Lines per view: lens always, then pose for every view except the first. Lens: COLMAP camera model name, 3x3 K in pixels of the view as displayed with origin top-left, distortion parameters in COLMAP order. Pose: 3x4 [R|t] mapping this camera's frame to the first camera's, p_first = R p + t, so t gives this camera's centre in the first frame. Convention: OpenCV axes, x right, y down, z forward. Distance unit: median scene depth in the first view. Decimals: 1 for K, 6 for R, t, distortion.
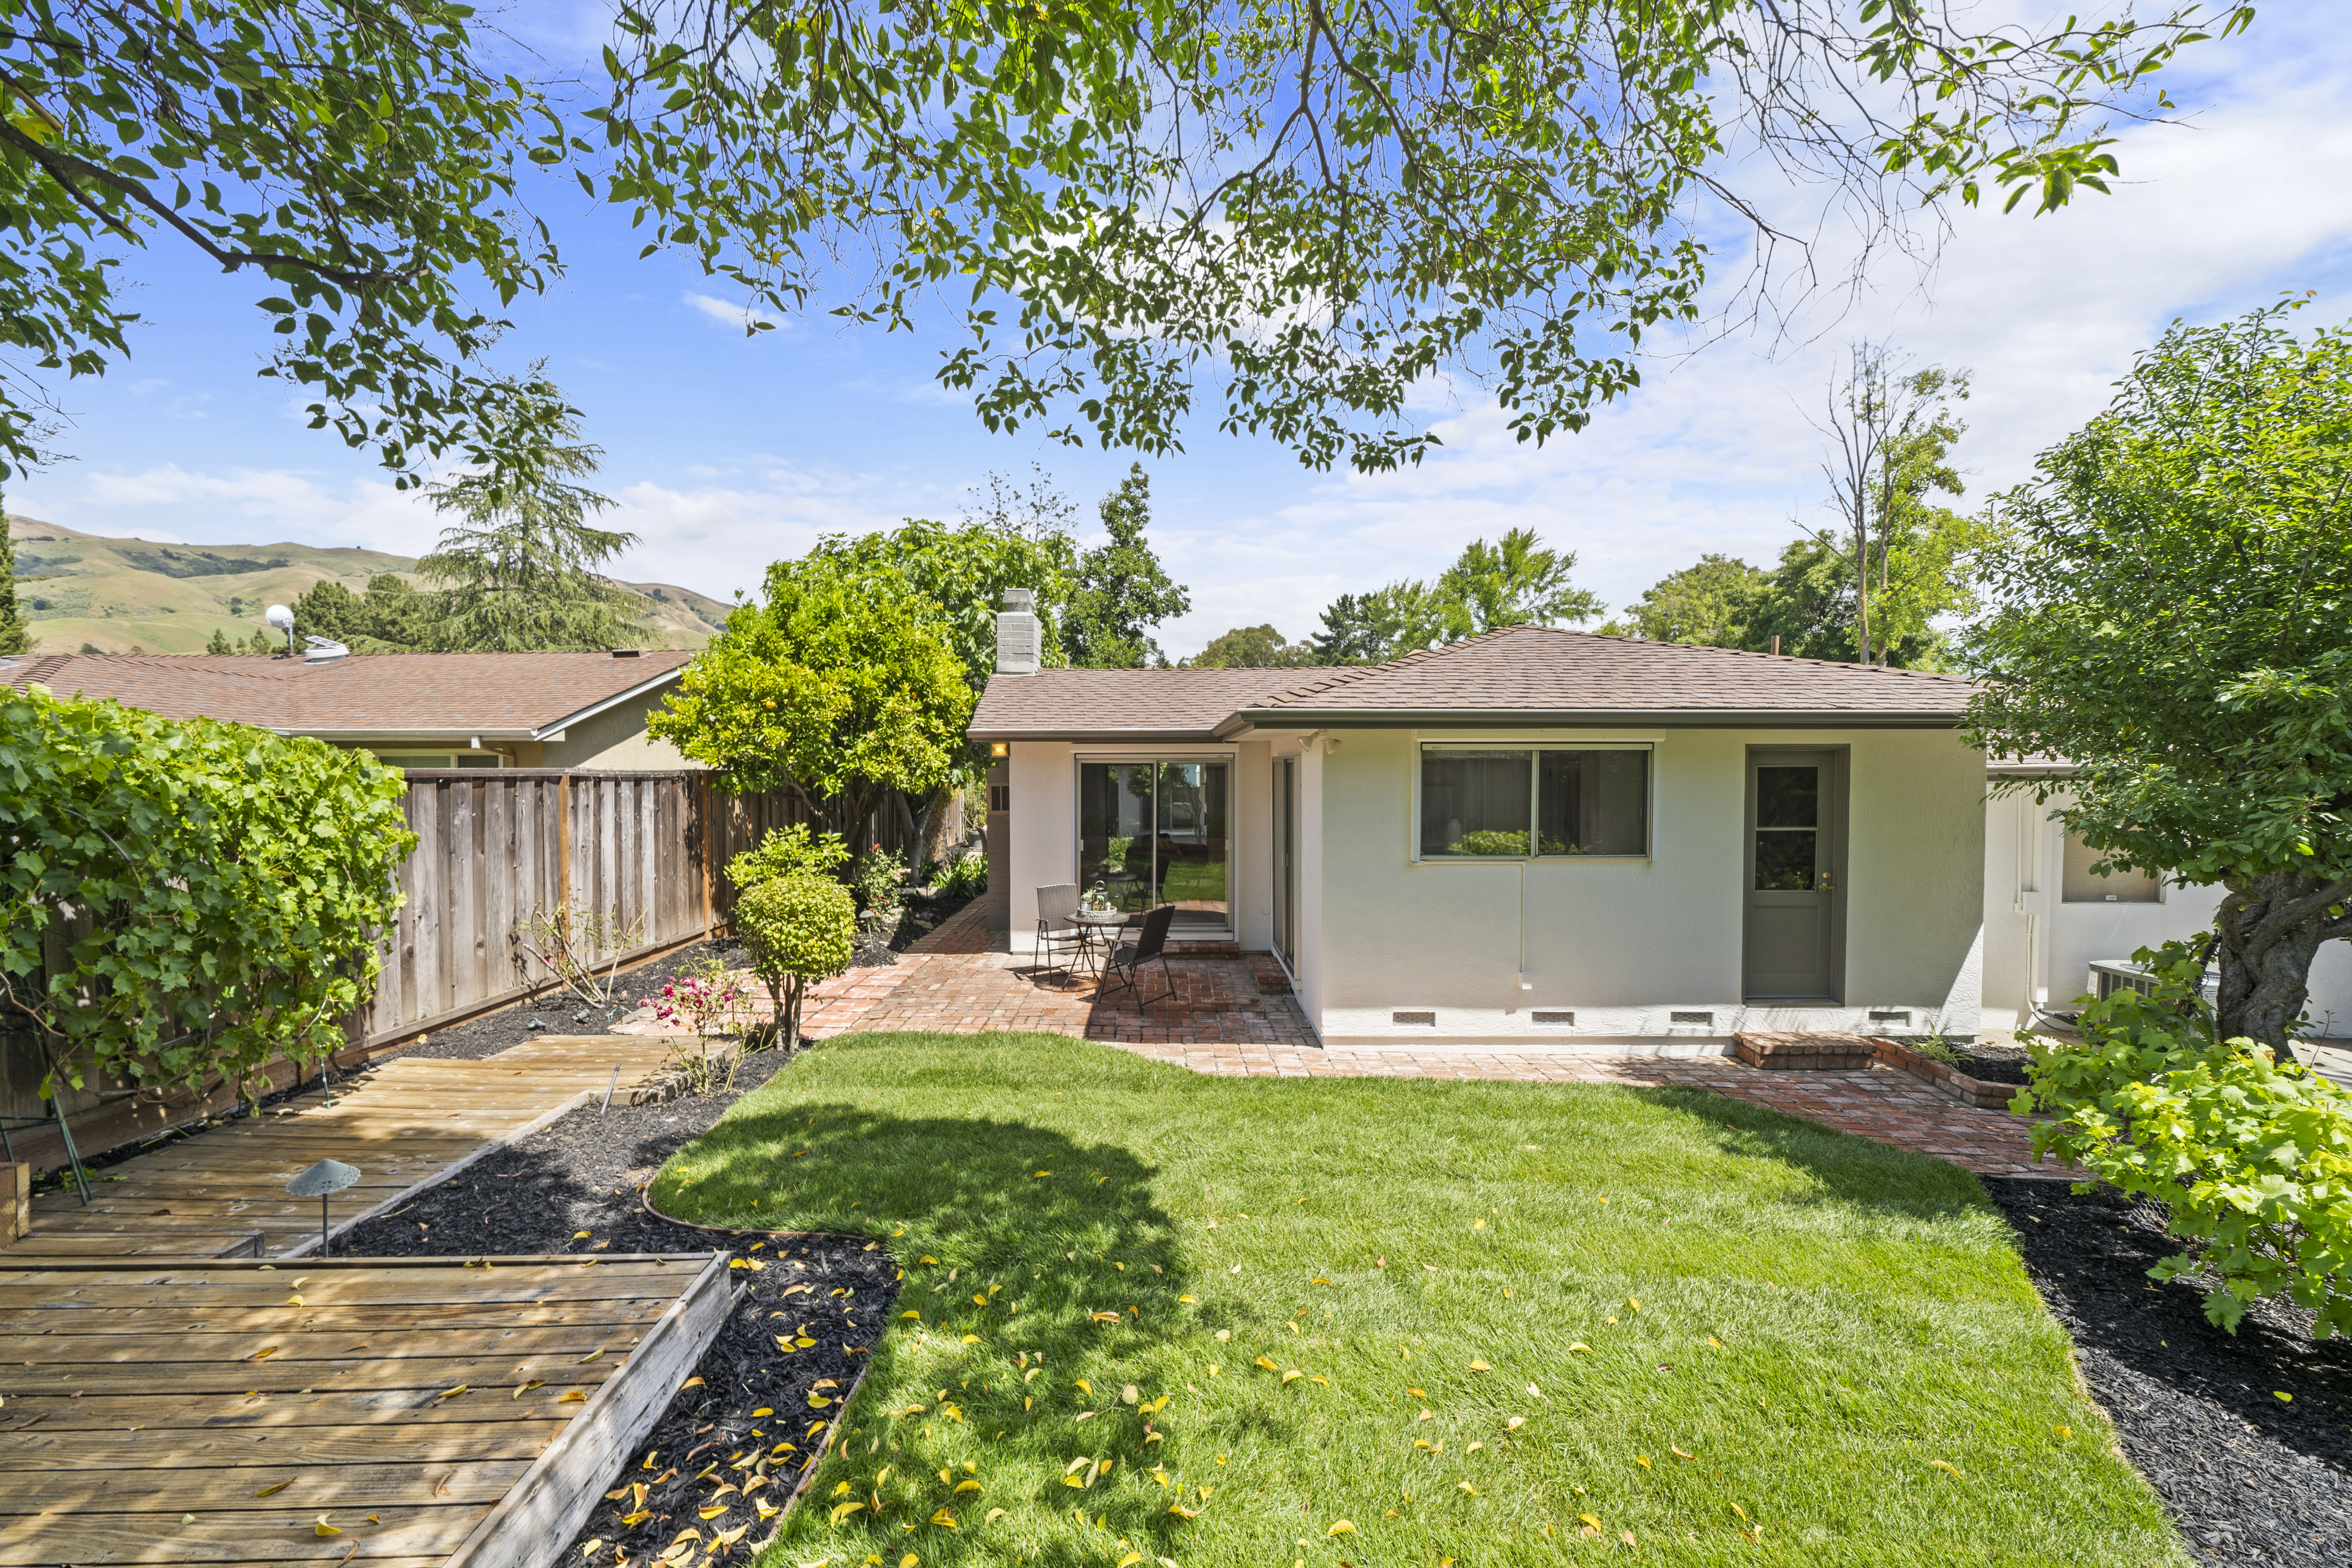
lens RADIAL K [[851.9, 0, 1176.0], [0, 851.9, 784.0], [0, 0, 1]] dist [0.001287, -0.002154]
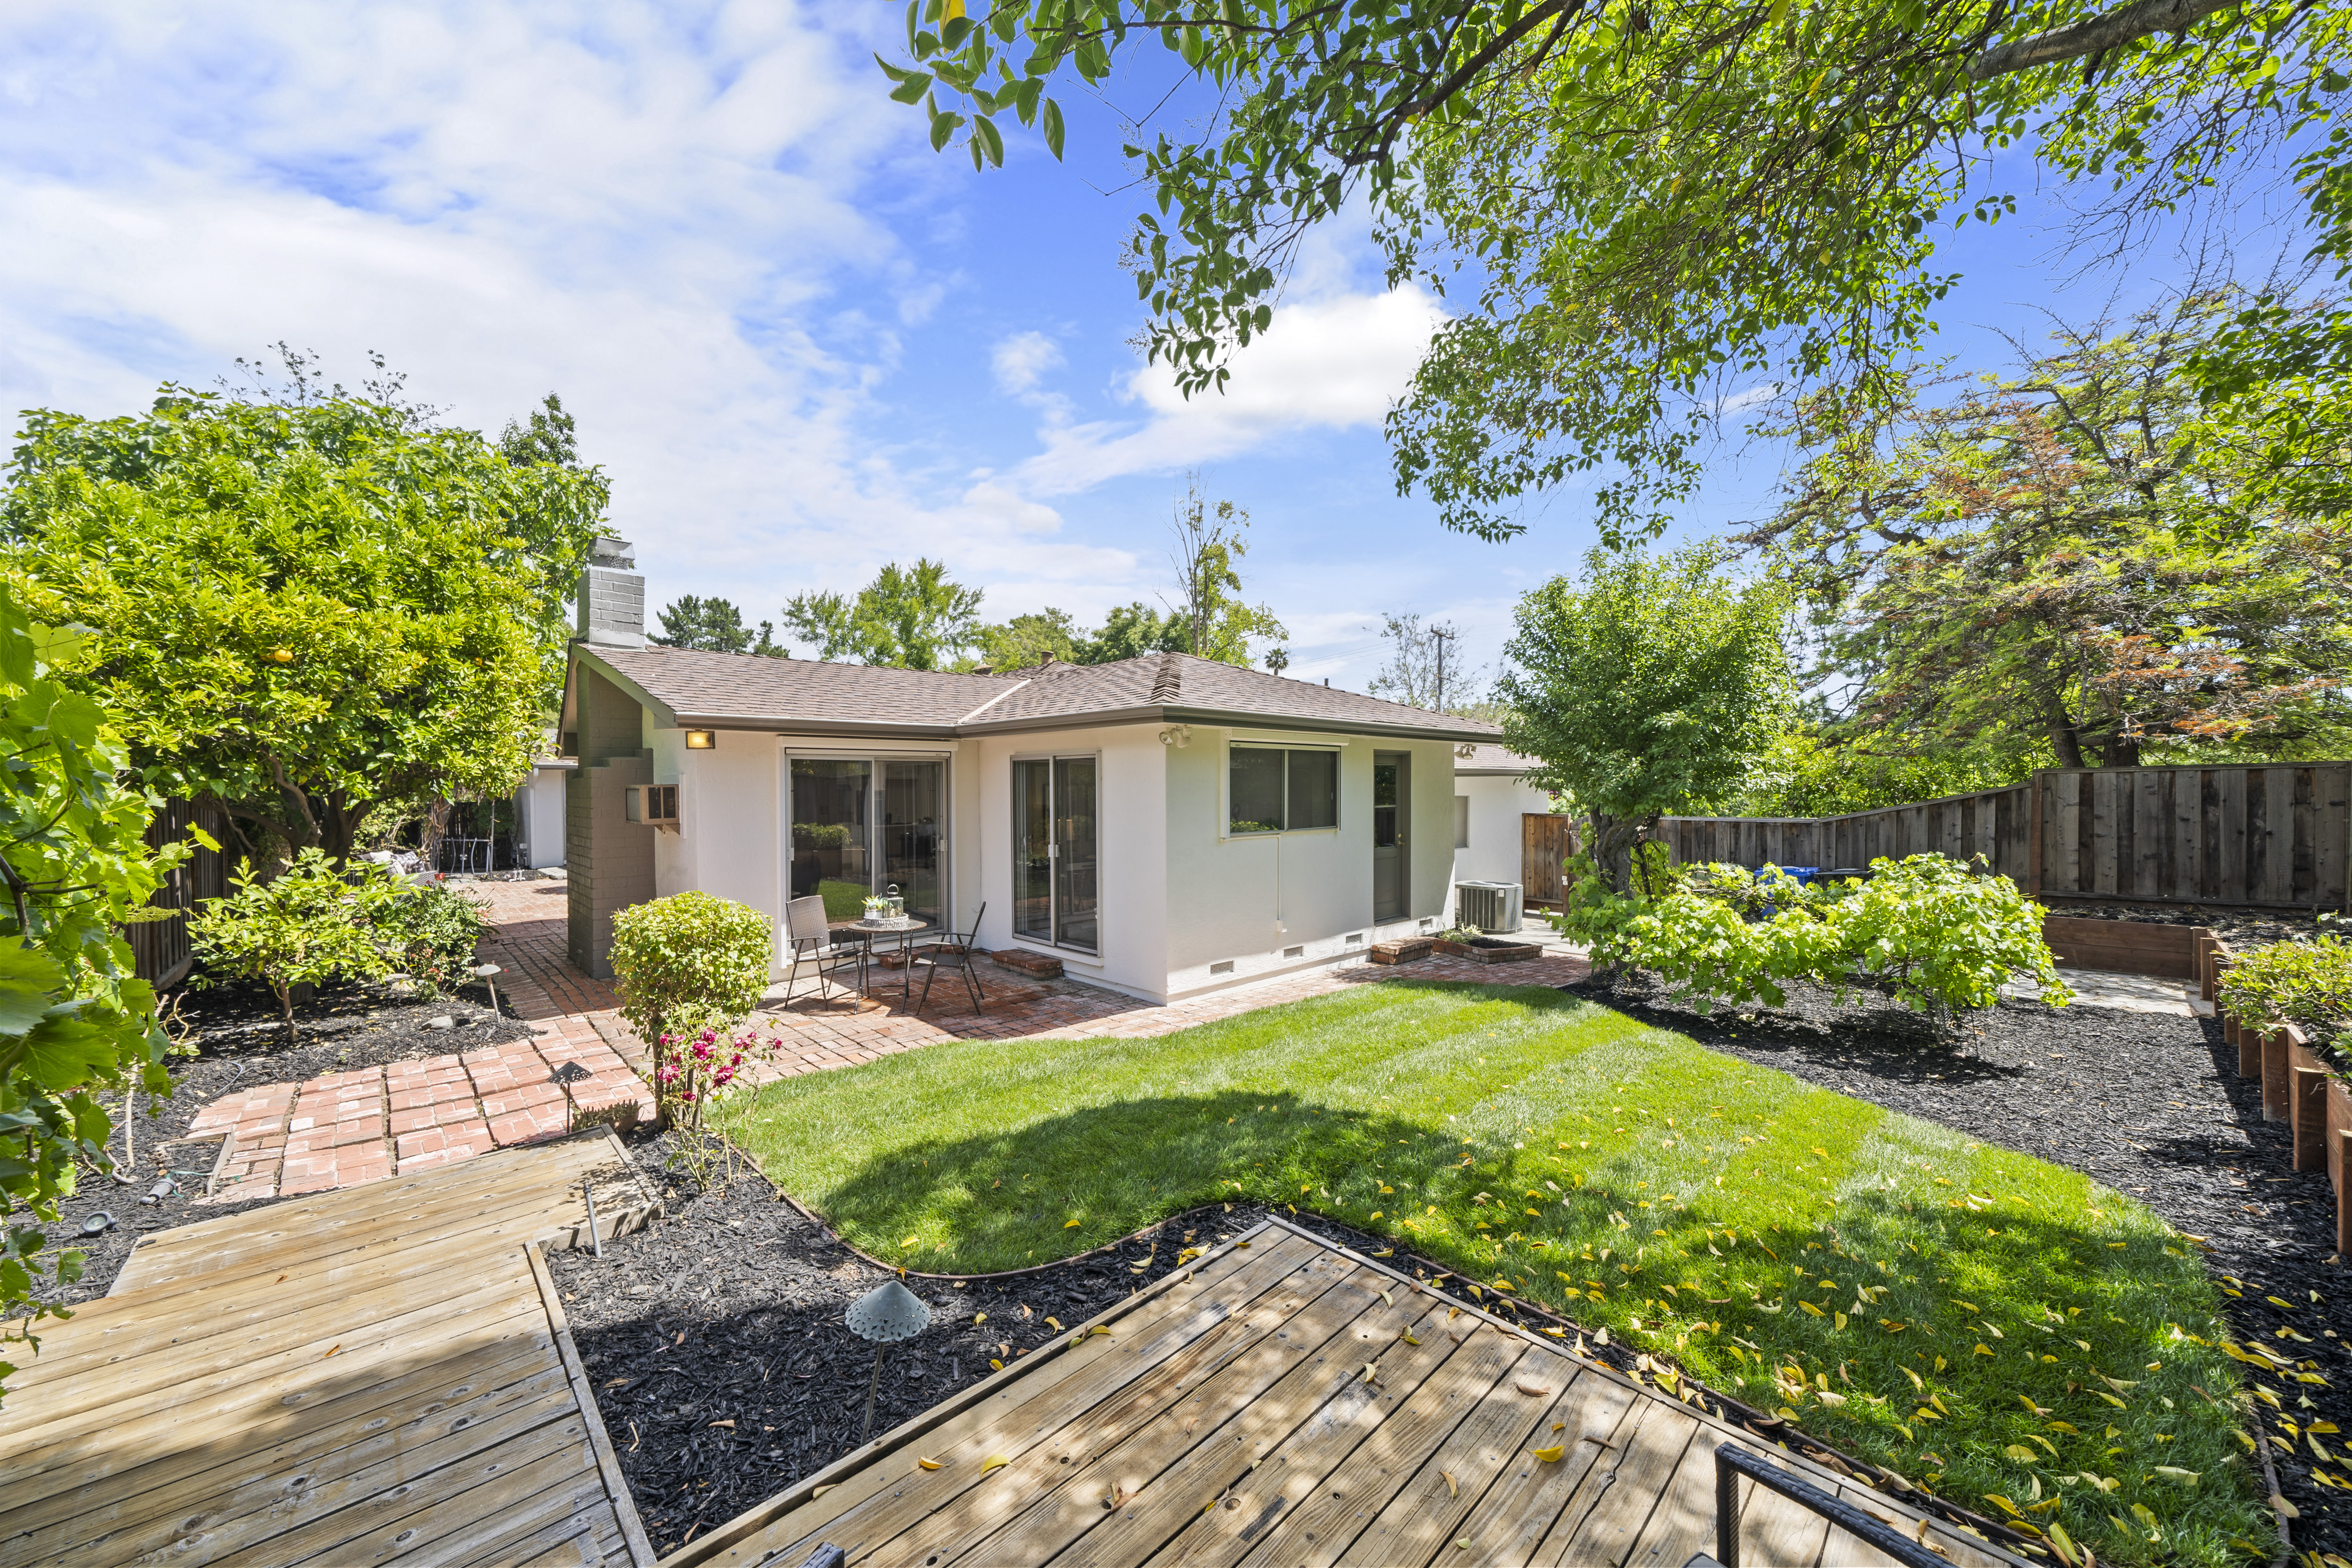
lens RADIAL K [[834.3, 0, 1176.0], [0, 834.3, 784.0], [0, 0, 1]] dist [0.000023, -0.000168]
pose [[0.739744, -0.003931, 0.672877, -0.566238], [0.019132, 0.999702, -0.015192, 0.030757], [-0.672616, 0.024111, 0.739599, 0.161843]]
